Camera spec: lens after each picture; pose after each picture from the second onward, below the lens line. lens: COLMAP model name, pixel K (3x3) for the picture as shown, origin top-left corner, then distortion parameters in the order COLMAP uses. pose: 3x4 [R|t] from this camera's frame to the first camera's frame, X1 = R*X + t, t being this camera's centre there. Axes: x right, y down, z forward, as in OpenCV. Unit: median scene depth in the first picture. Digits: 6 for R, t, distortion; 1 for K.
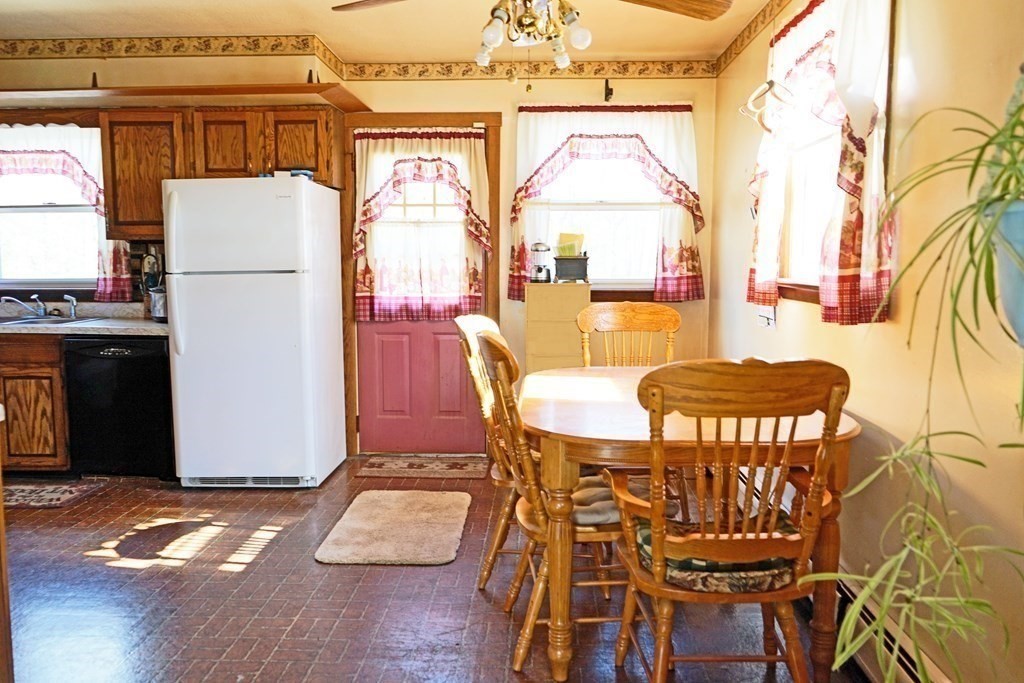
lens RADIAL K [[820.8, 0, 511.7], [0, 820.8, 342.8], [0, 0, 1]] dist [-0.003724, 0.000856]
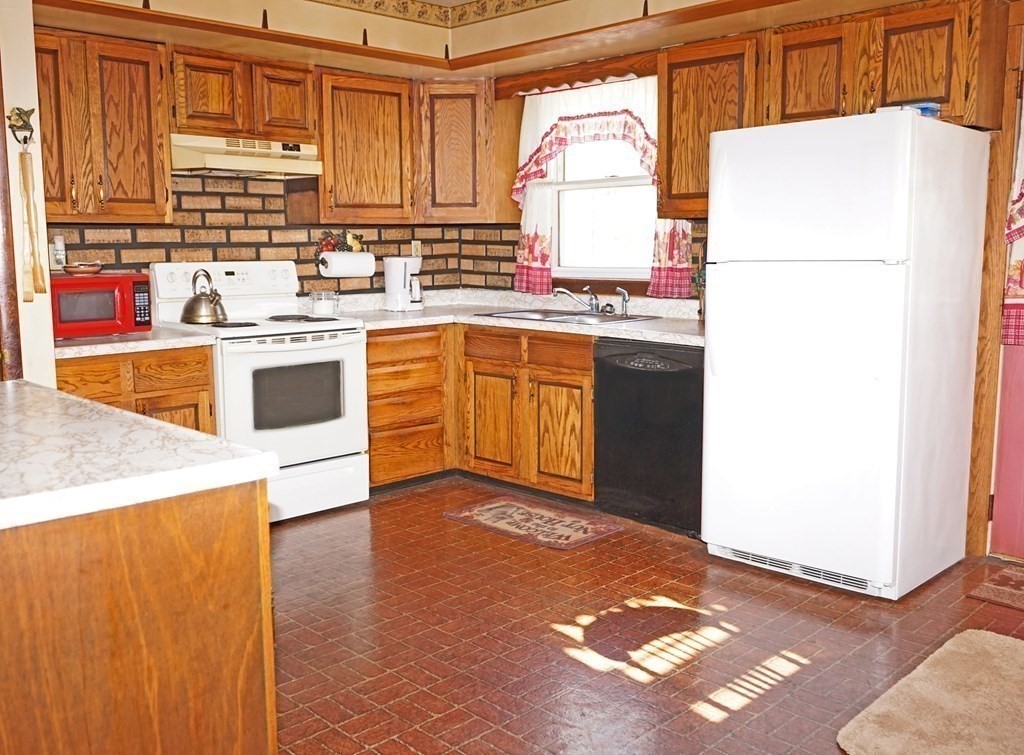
lens RADIAL K [[924.5, 0, 509.7], [0, 924.5, 367.3], [0, 0, 1]] dist [-0.016969, 0.004312]
pose [[0.724312, 0.088986, -0.683706, 0.019161], [-0.069527, 0.996008, 0.055977, -0.024507], [0.685958, 0.006991, 0.727608, 0.269922]]
